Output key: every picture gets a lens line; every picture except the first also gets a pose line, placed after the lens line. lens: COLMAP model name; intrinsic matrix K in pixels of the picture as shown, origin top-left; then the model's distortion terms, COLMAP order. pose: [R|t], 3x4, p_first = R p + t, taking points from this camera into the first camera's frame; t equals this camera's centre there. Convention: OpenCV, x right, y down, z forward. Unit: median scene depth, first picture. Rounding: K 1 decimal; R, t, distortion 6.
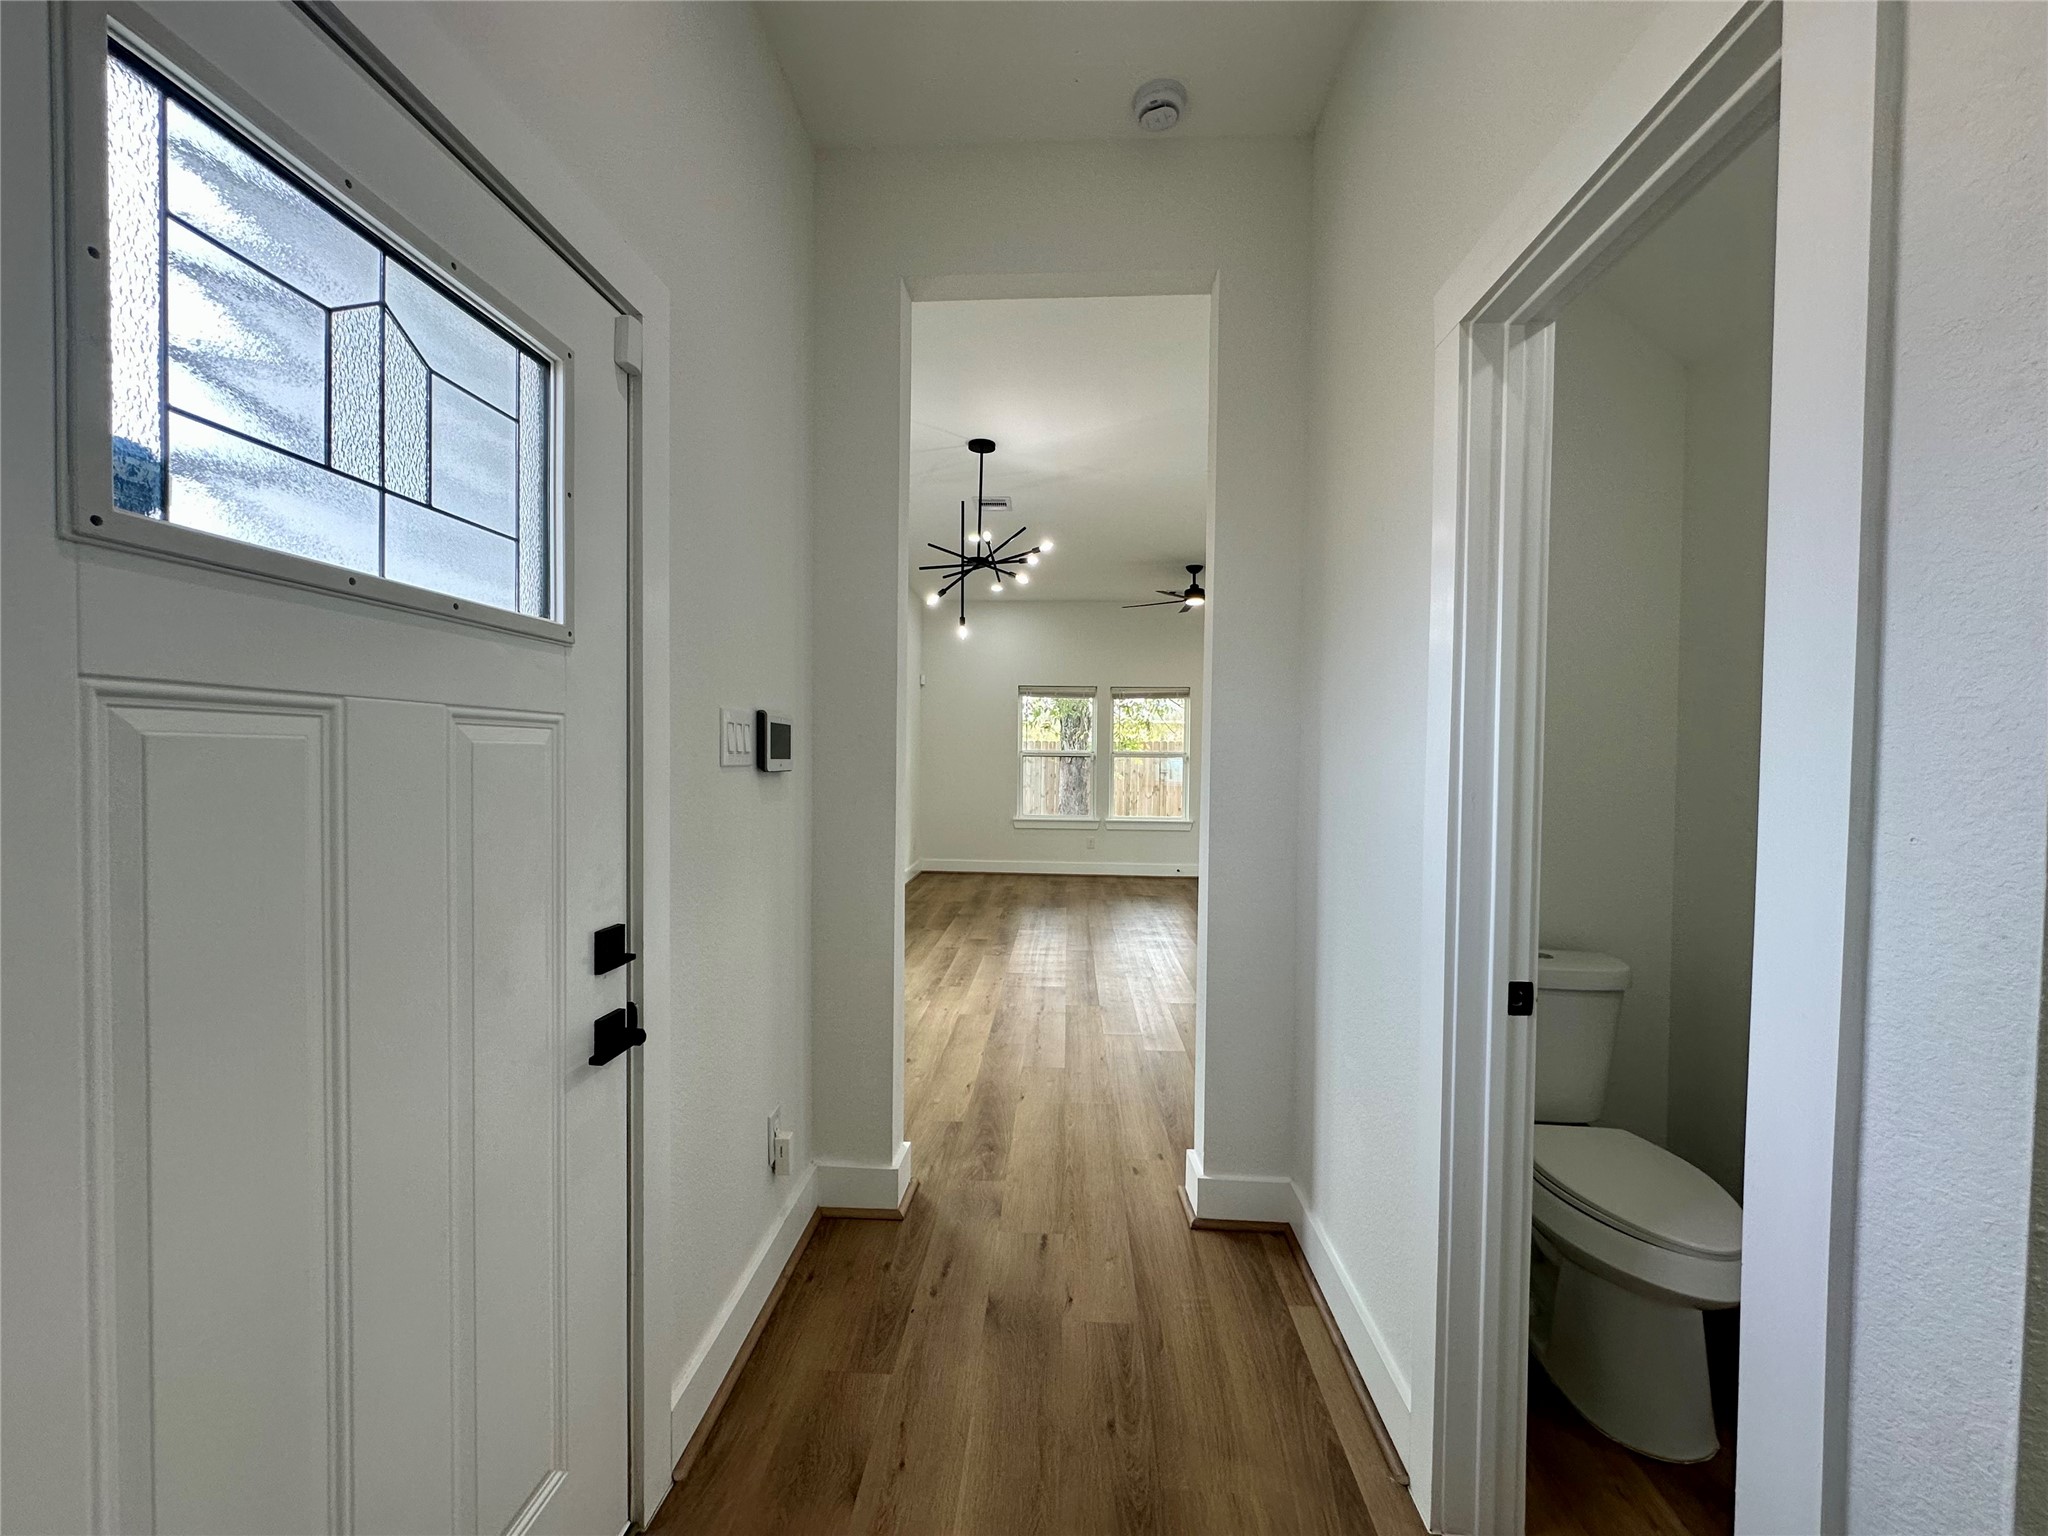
lens RADIAL K [[818.0, 0, 1019.2], [0, 818.0, 764.4], [0, 0, 1]] dist [-0.001466, 0.000843]
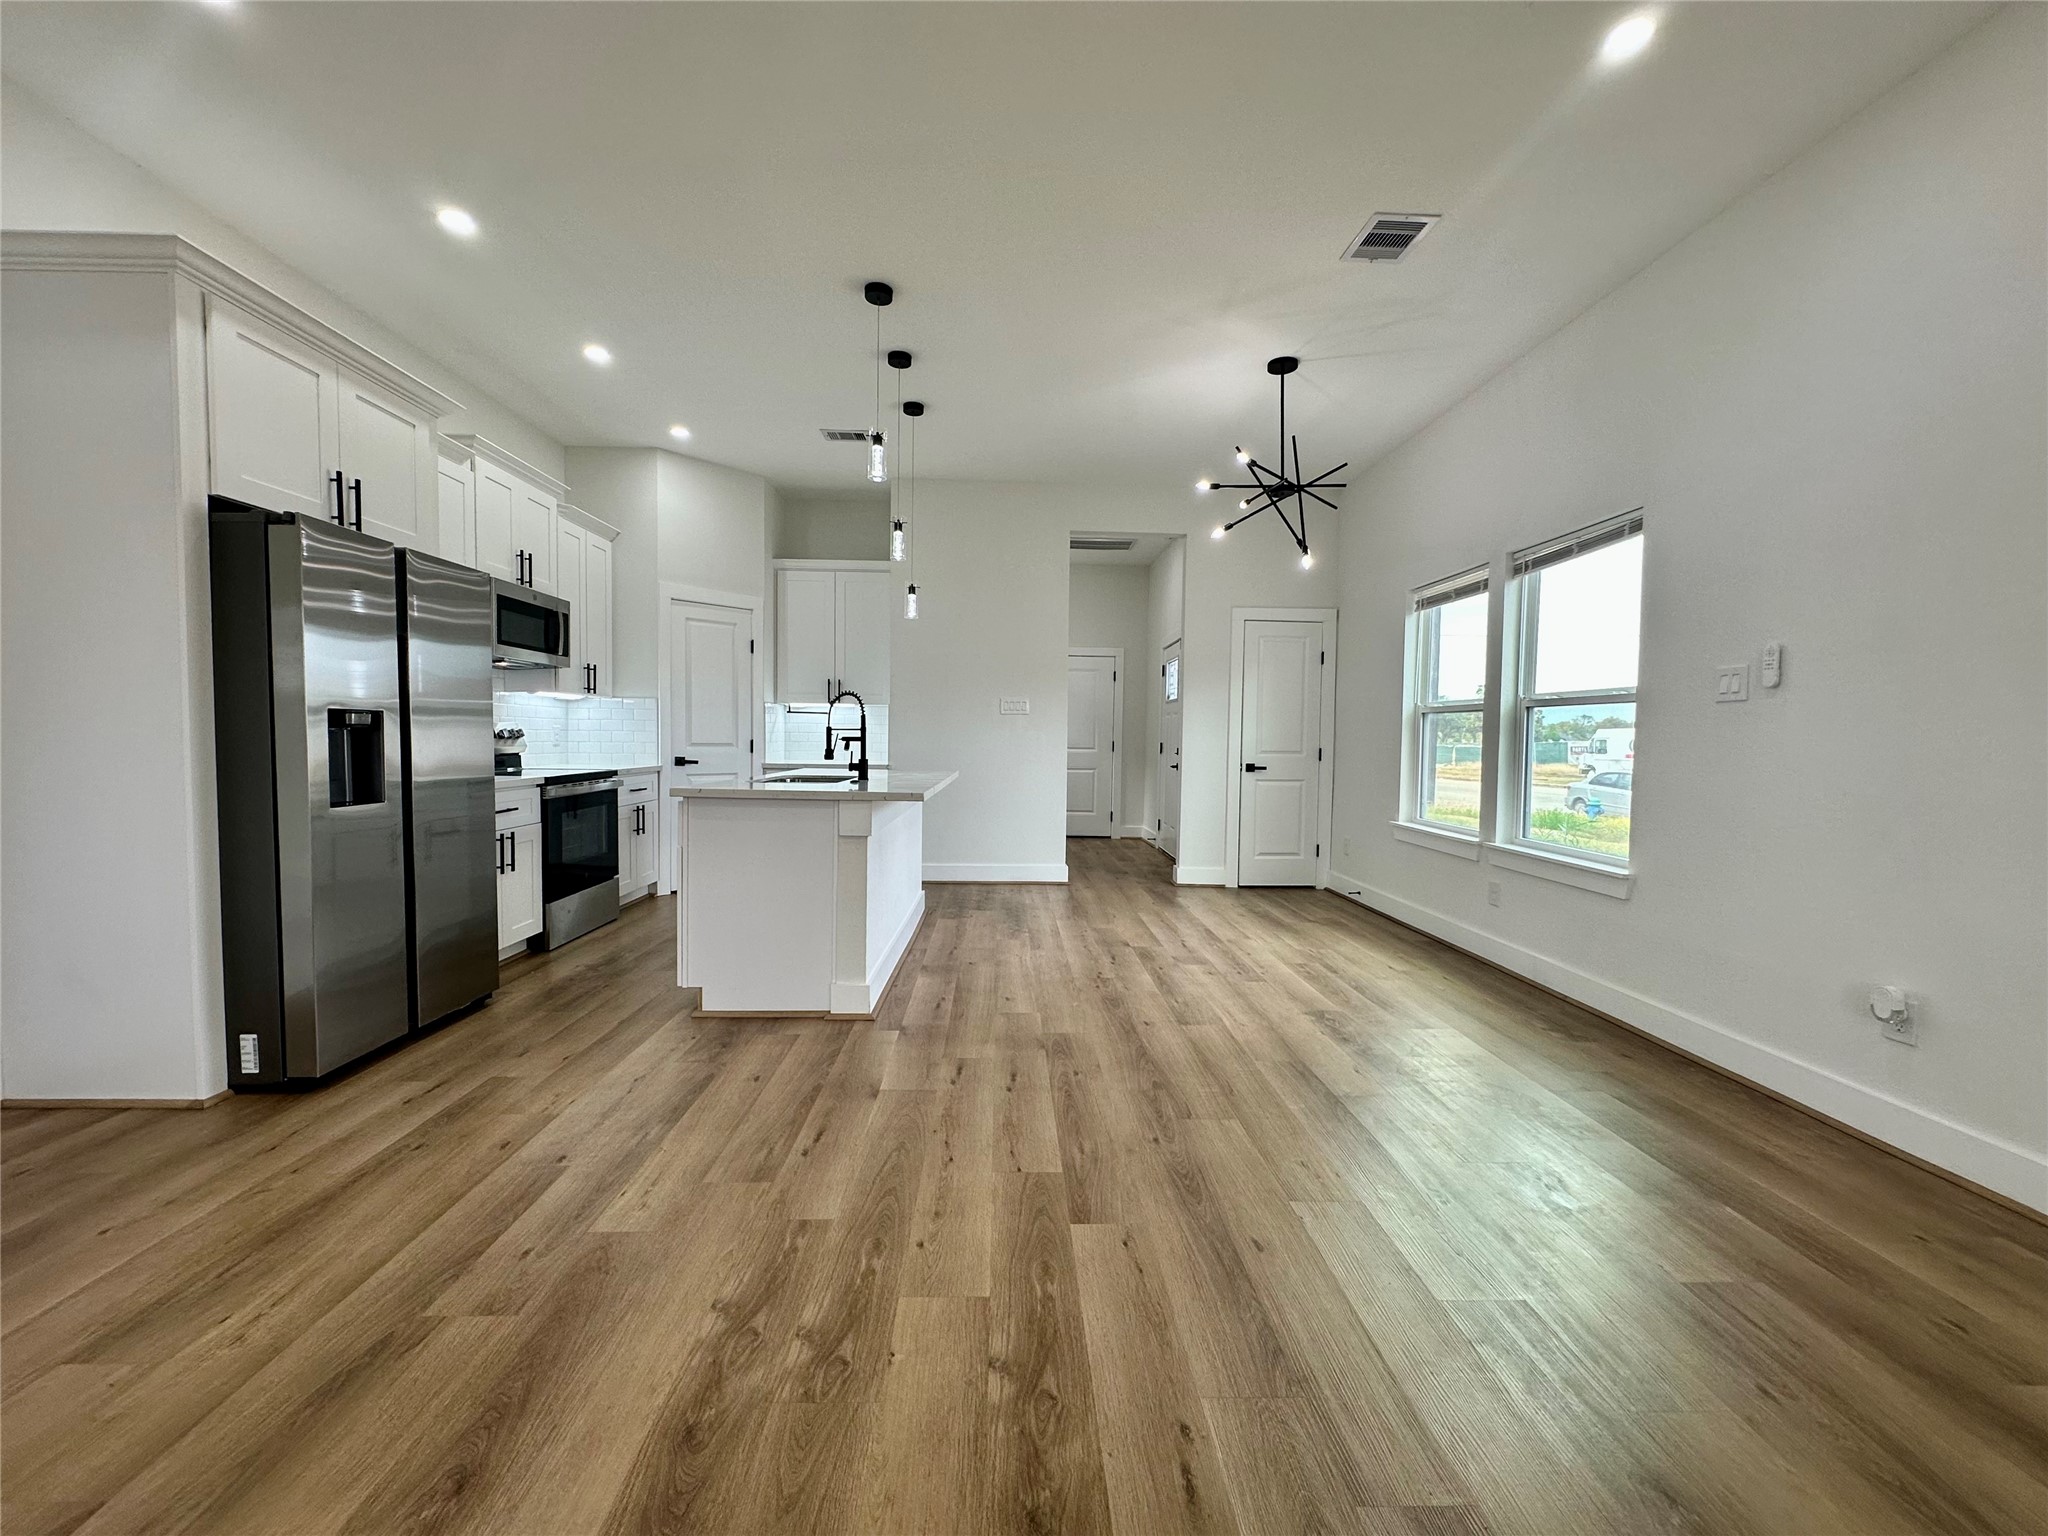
lens RADIAL K [[818.0, 0, 1023.9], [0, 818.0, 769.2], [0, 0, 1]] dist [-0.001466, 0.000843]
pose [[-0.995706, -0.023943, -0.089424, 0.174704], [-0.028518, 0.998330, 0.050239, 0.014276], [0.088072, 0.052574, -0.994726, 1.060700]]
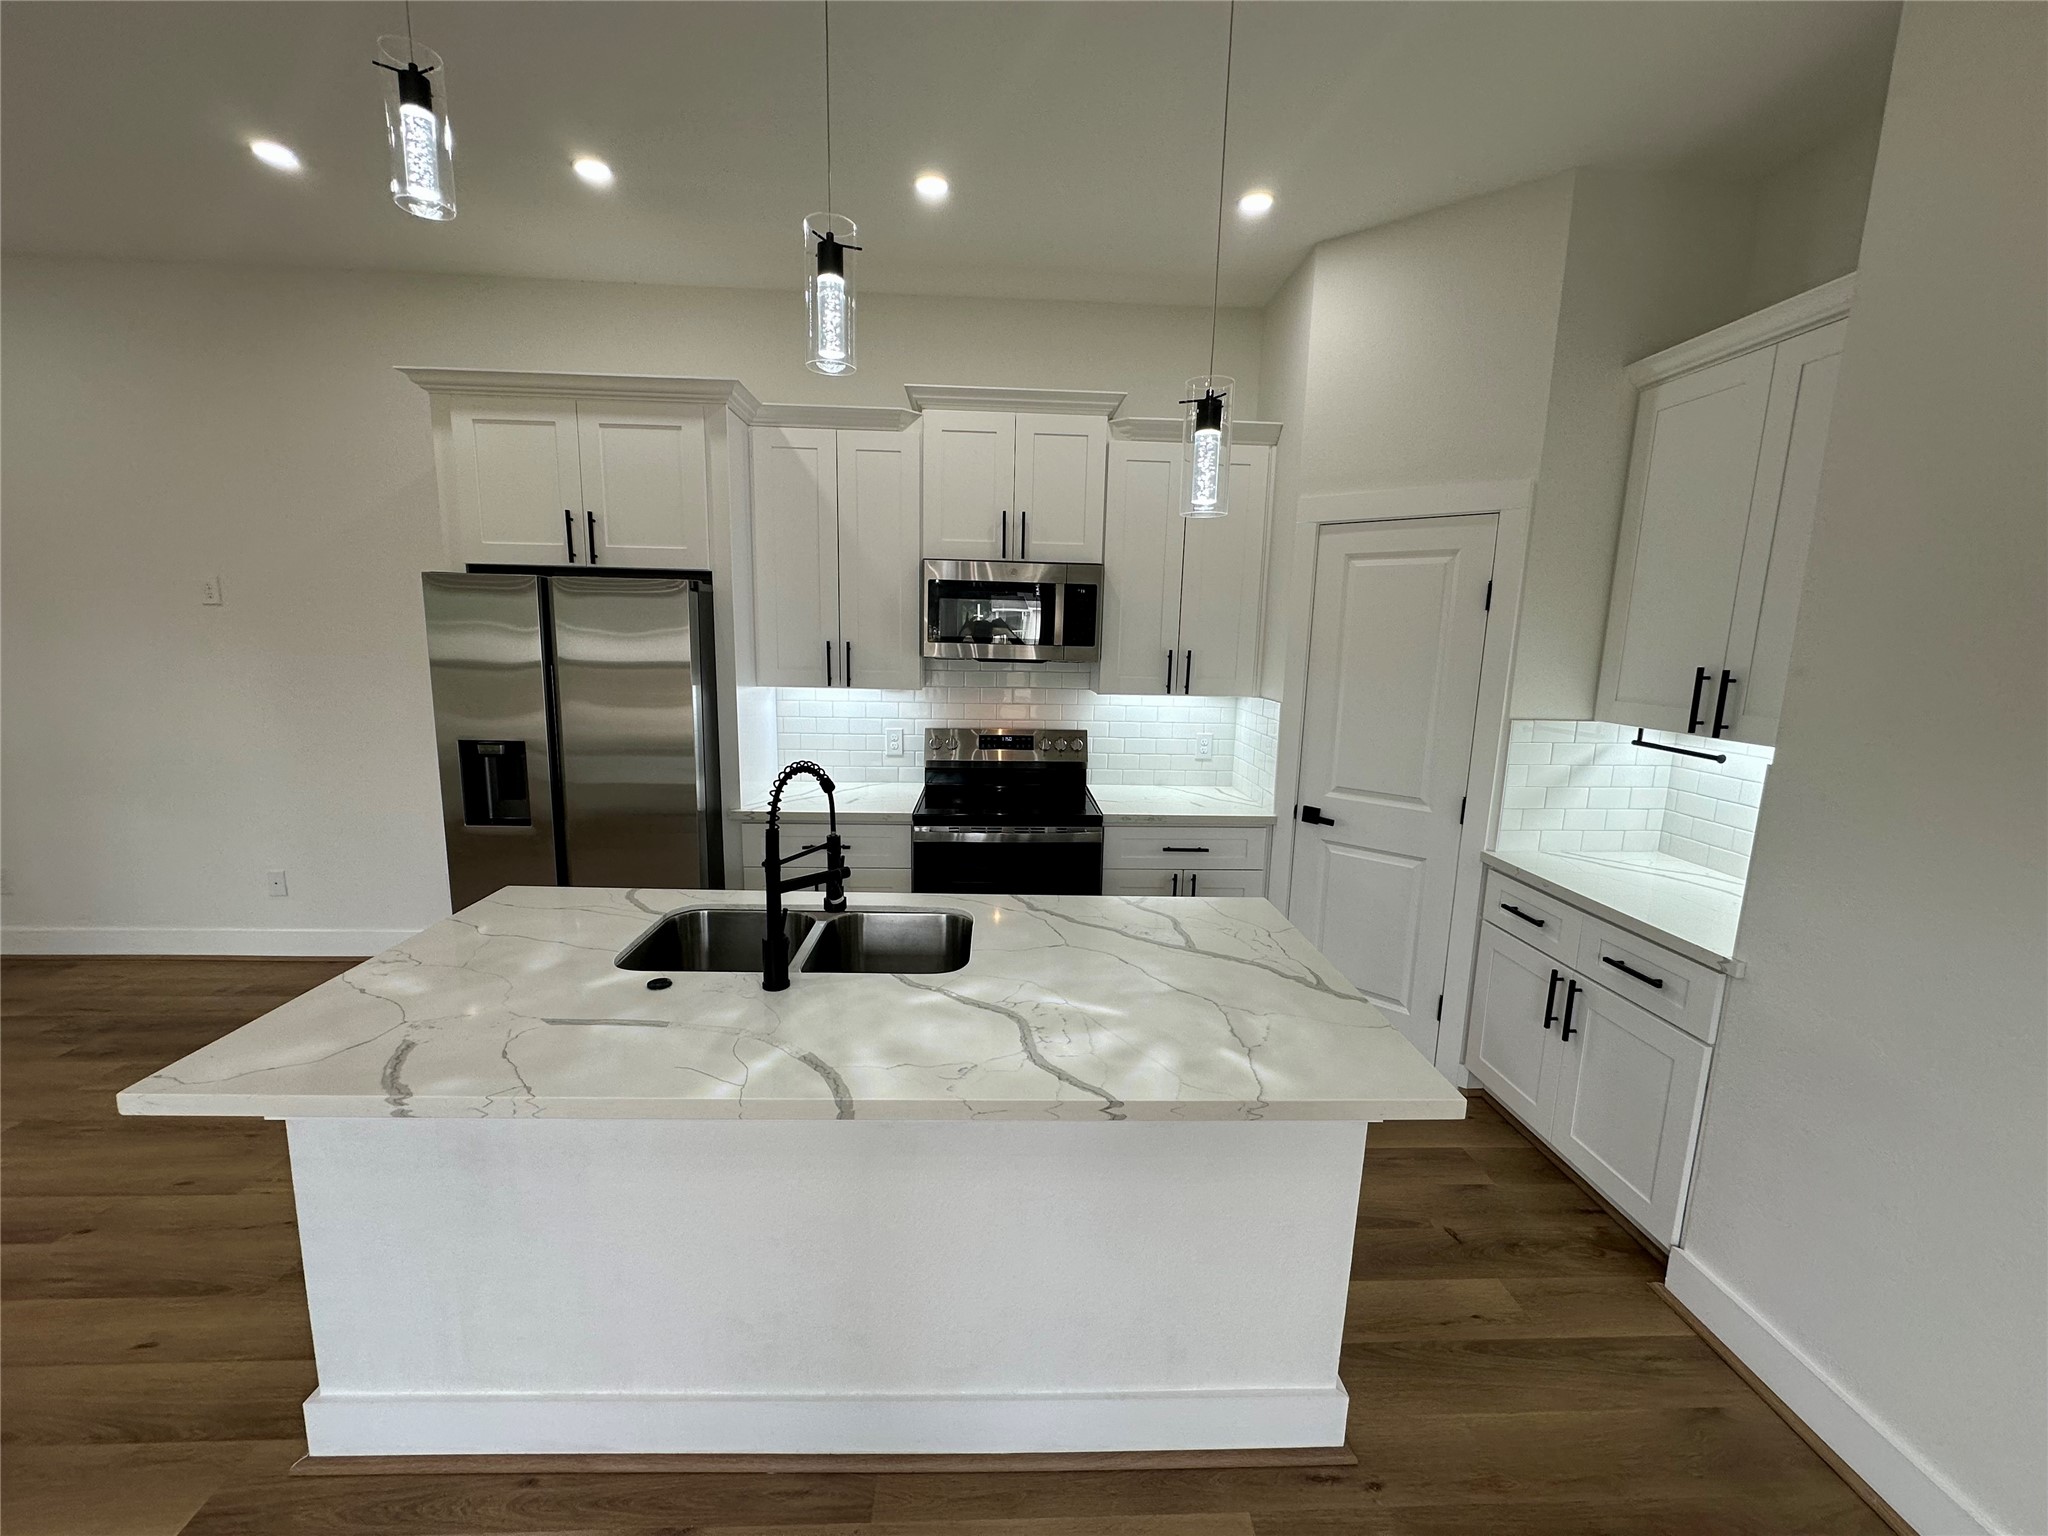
lens RADIAL K [[818.0, 0, 1024.2], [0, 818.0, 769.3], [0, 0, 1]] dist [-0.001466, 0.000843]
pose [[-0.104443, -0.182125, 0.977713, 0.034349], [-0.013624, 0.983259, 0.181703, -0.041326], [-0.994438, 0.005657, -0.105176, 0.517218]]
